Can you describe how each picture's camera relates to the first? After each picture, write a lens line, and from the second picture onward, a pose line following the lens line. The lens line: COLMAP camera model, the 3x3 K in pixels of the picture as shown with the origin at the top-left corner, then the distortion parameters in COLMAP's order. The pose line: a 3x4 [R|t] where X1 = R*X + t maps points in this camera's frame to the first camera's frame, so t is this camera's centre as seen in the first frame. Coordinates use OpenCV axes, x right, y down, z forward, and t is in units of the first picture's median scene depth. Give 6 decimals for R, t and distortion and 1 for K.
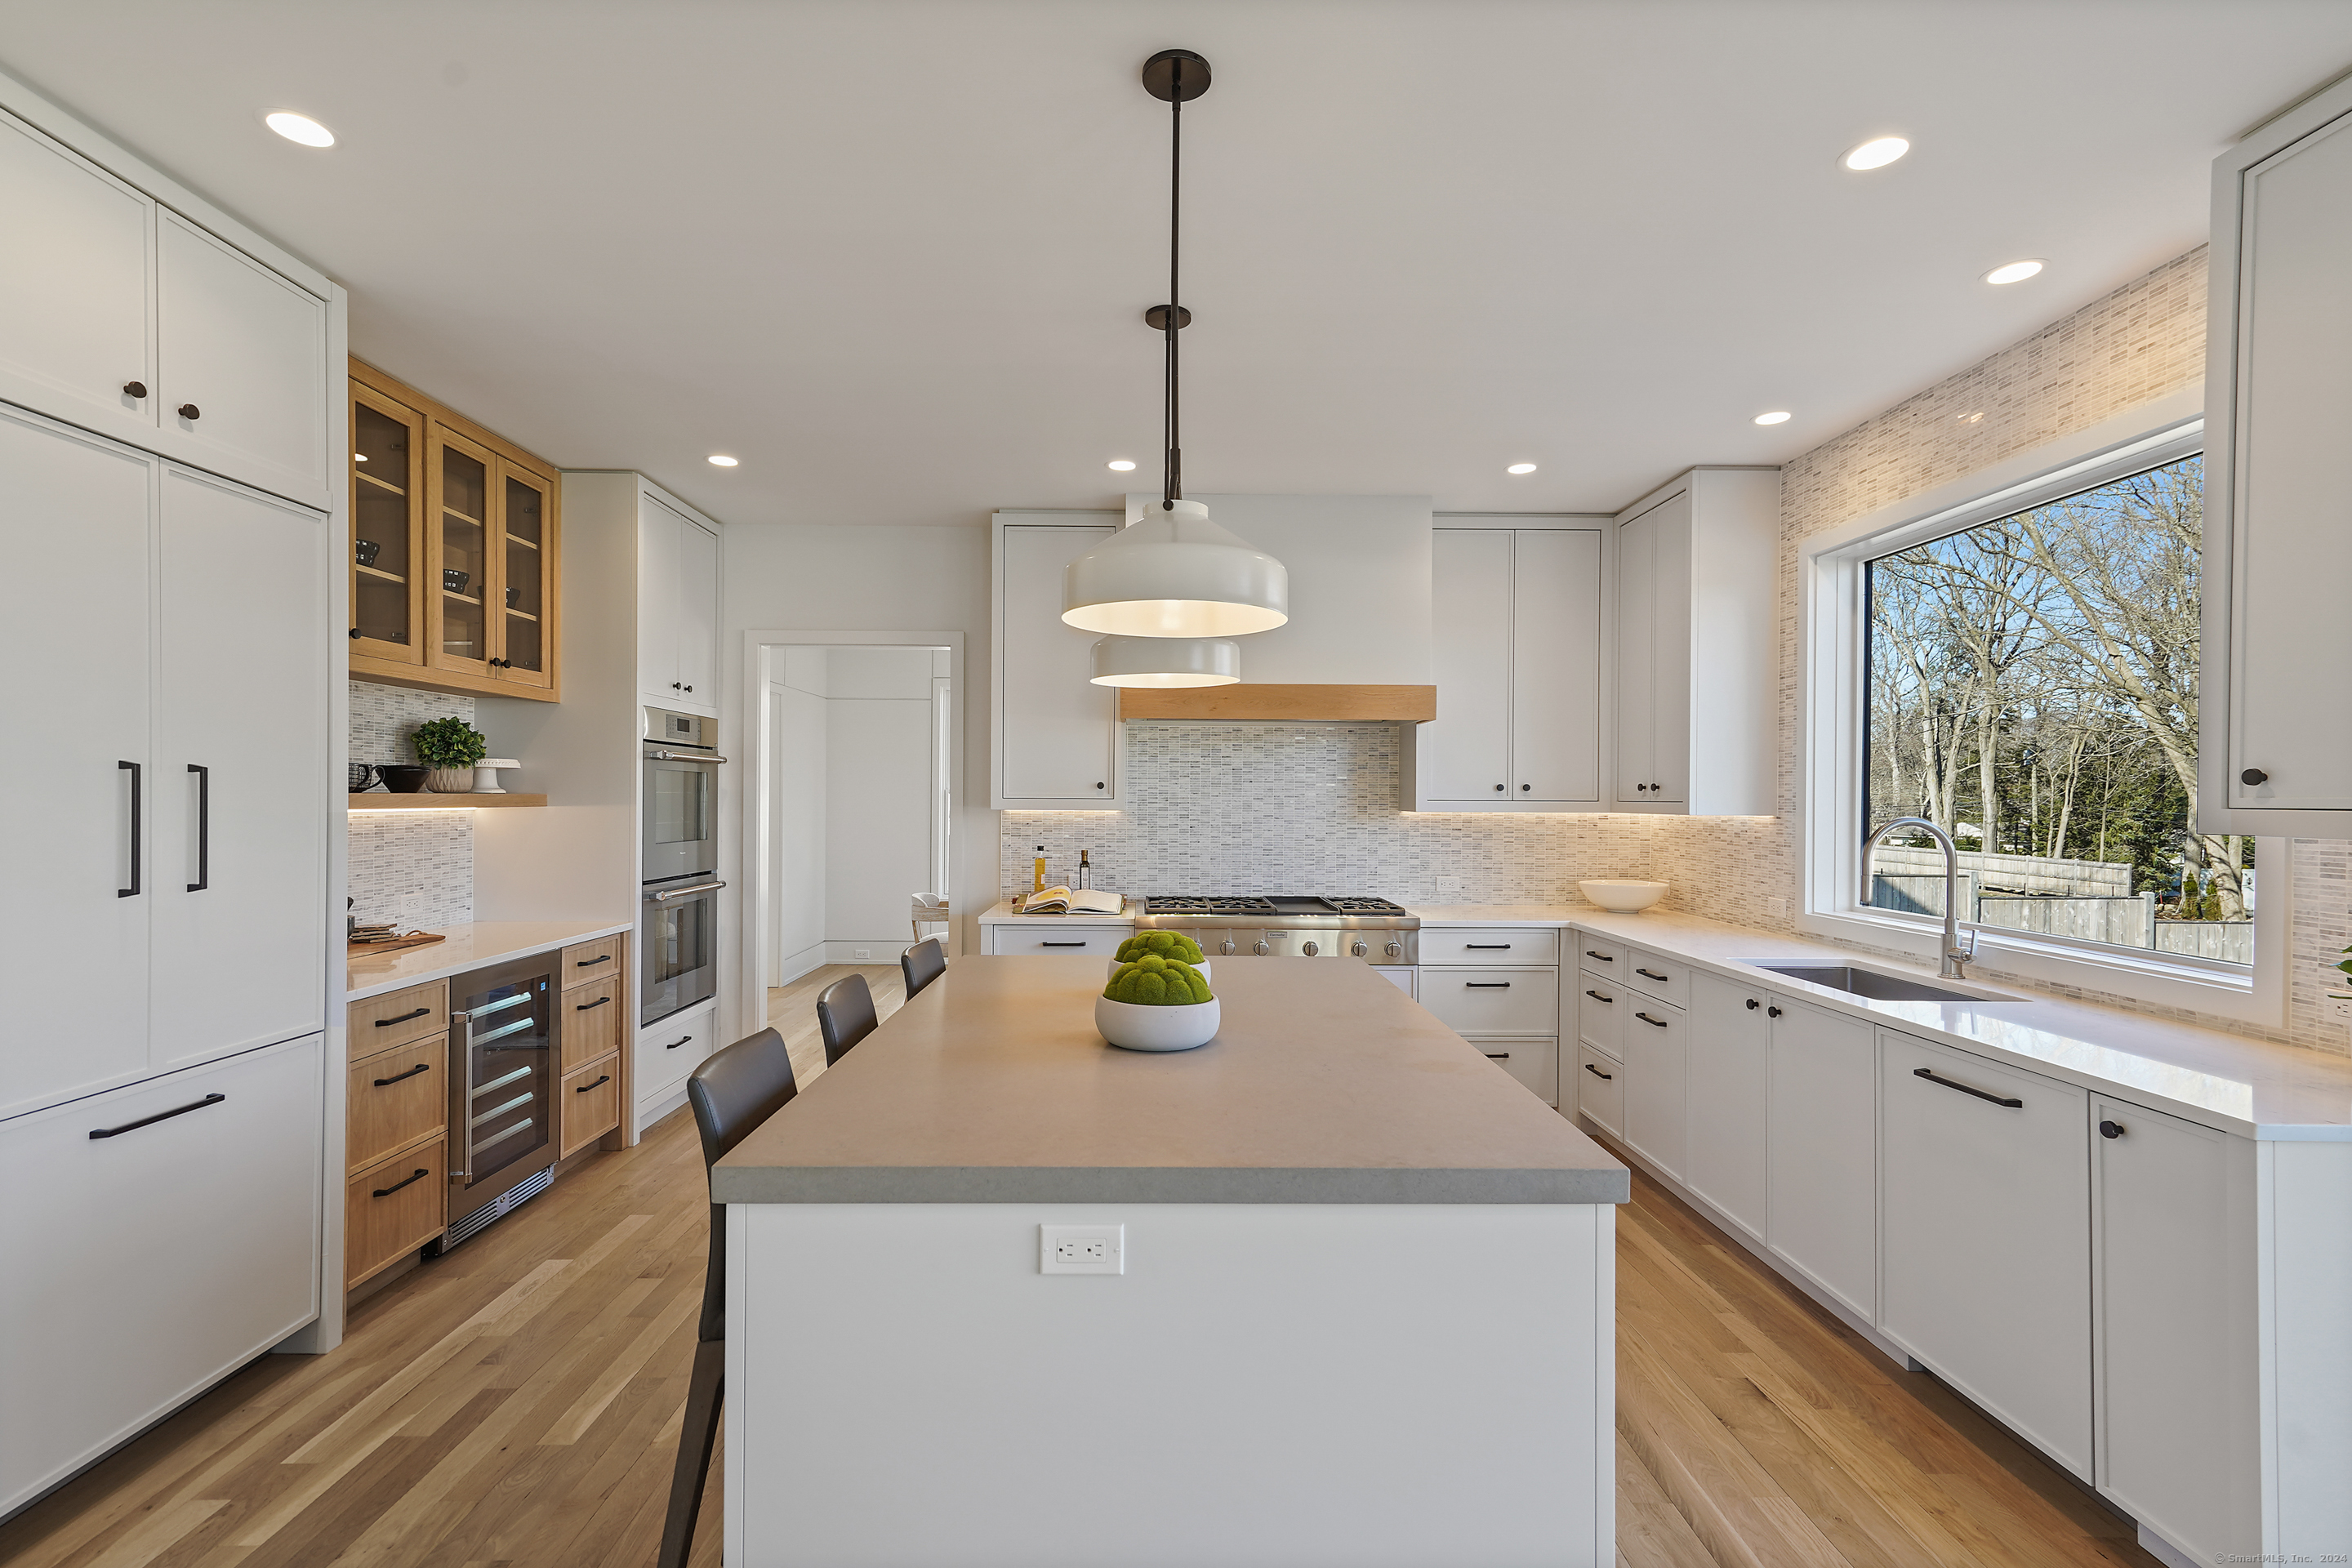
lens RADIAL K [[1079.8, 0, 1163.1], [0, 1079.8, 800.0], [0, 0, 1]] dist [0.013403, 0.000943]
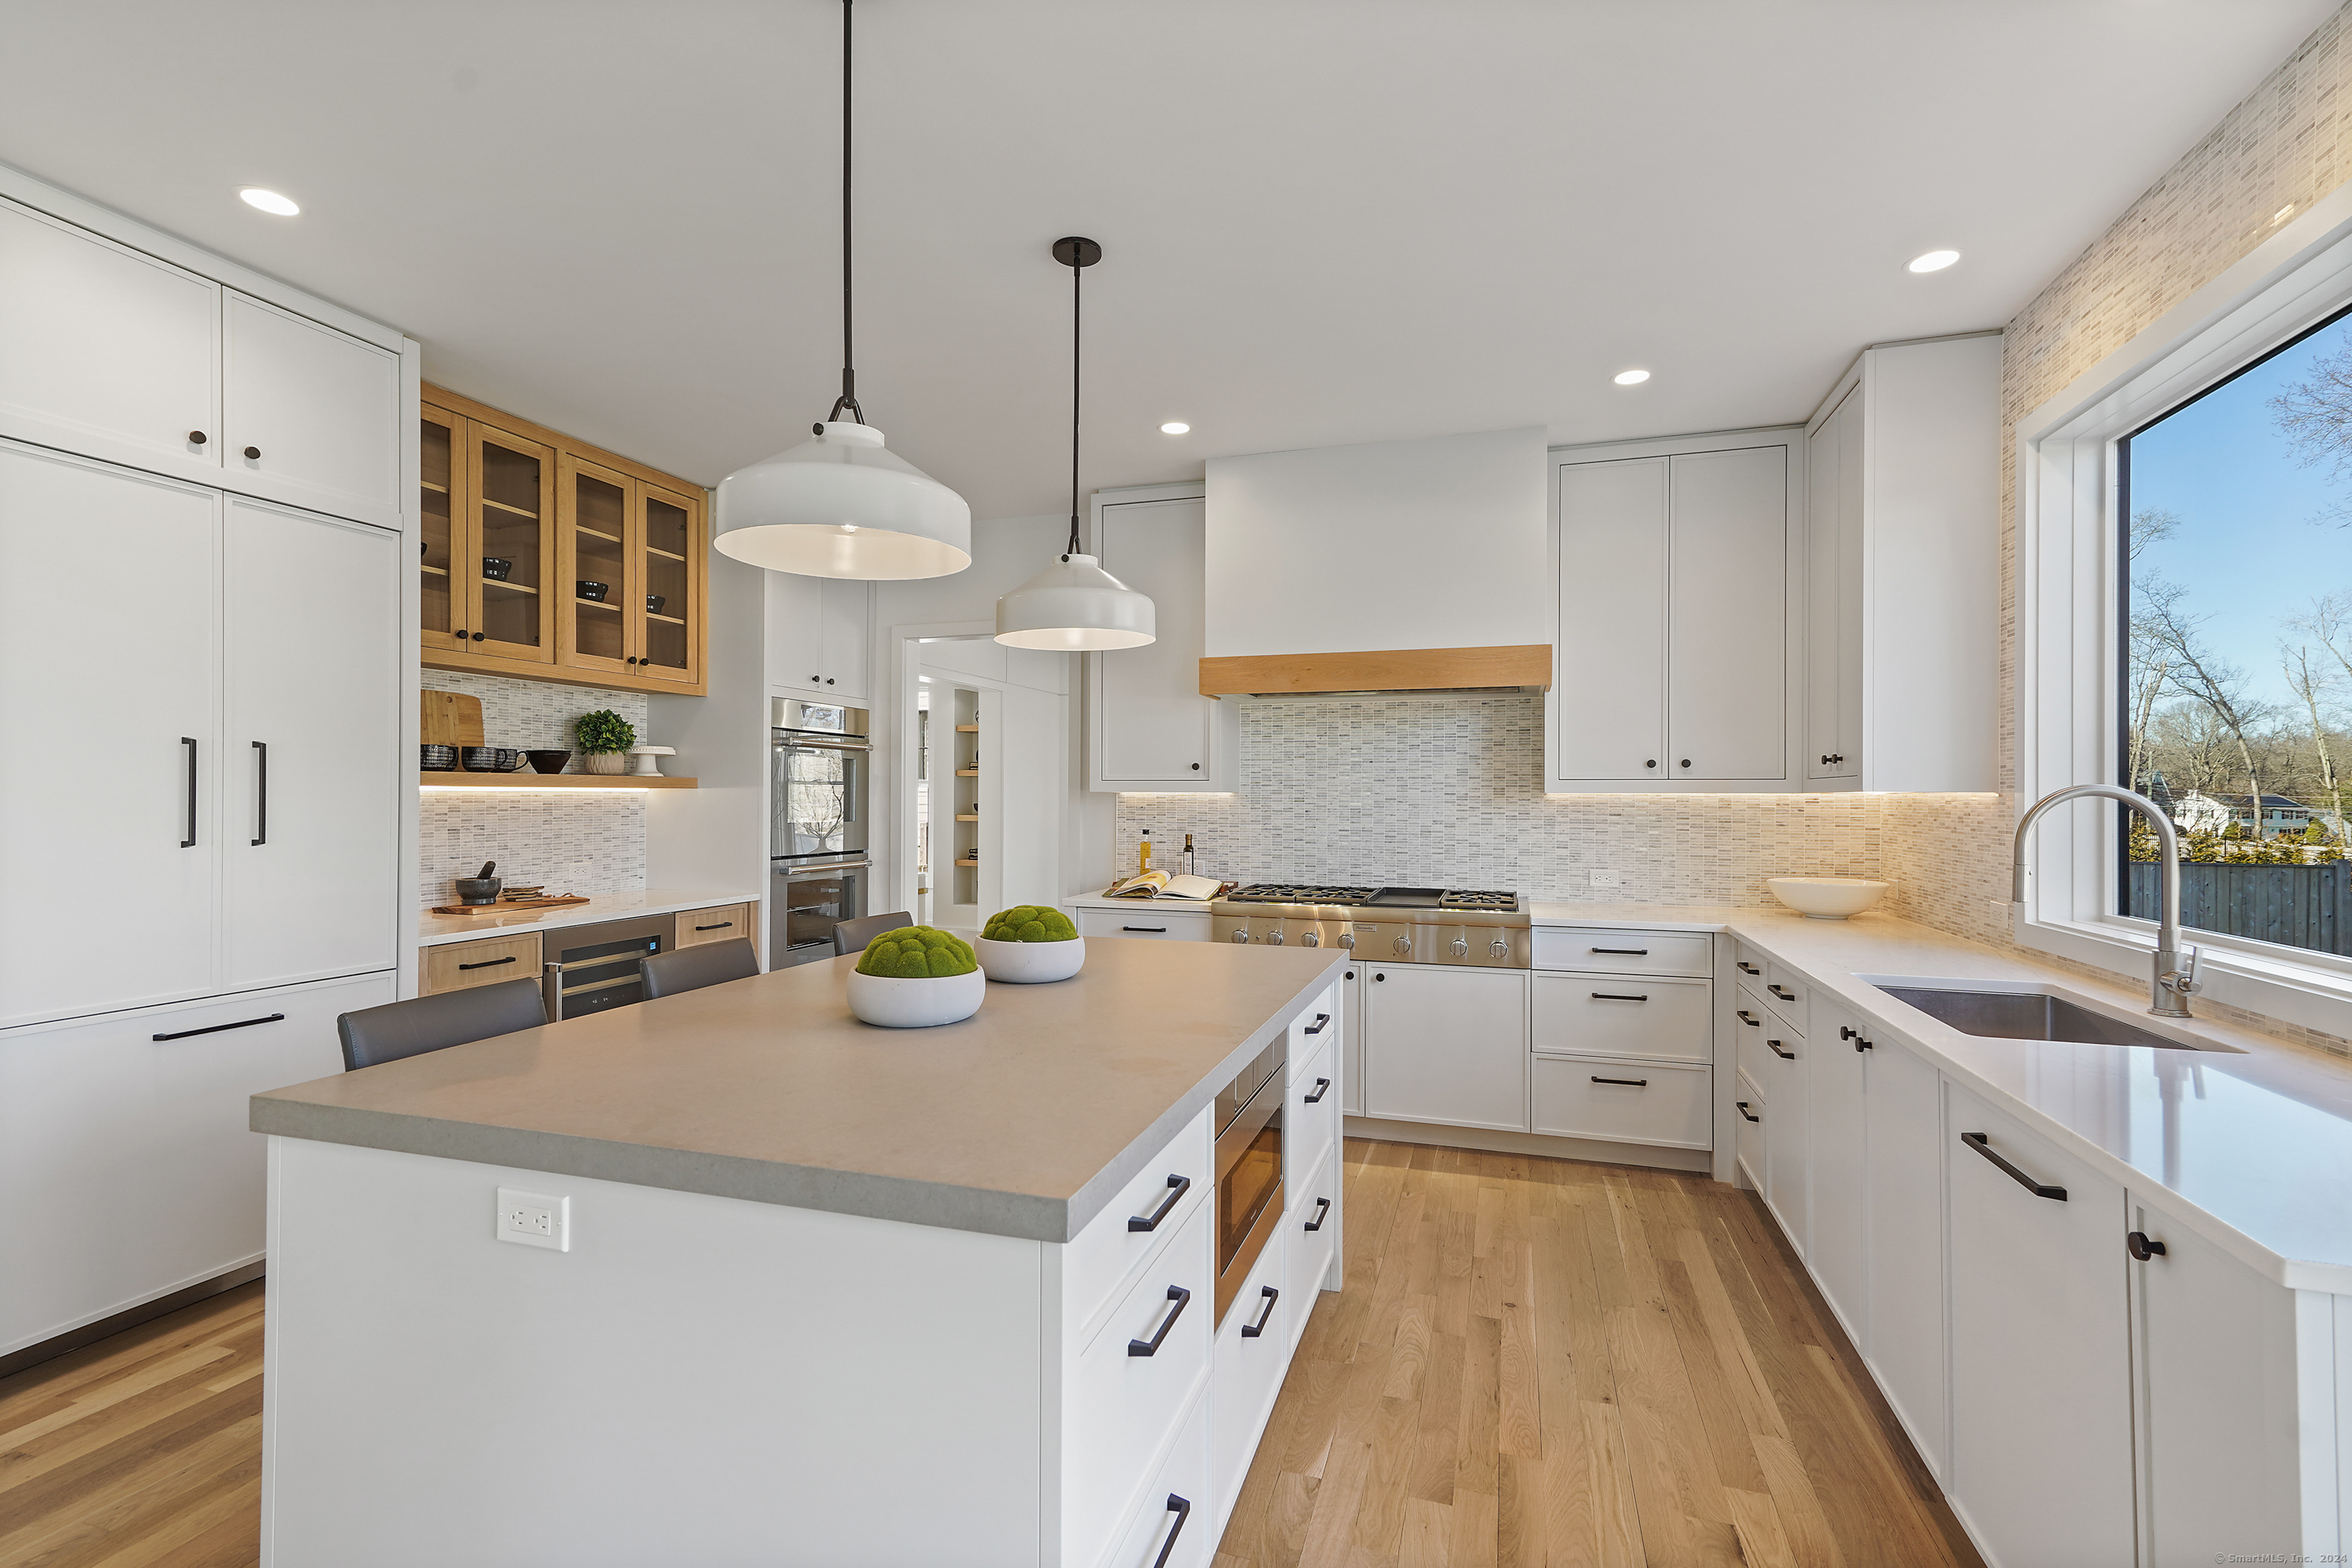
lens RADIAL K [[1073.1, 0, 1163.8], [0, 1073.1, 791.7], [0, 0, 1]] dist [0.010845, 0.004287]
pose [[0.946484, -0.003611, -0.322732, 0.245131], [0.001020, 0.999966, -0.008197, 0.018339], [0.322750, 0.007429, 0.946455, 0.096775]]
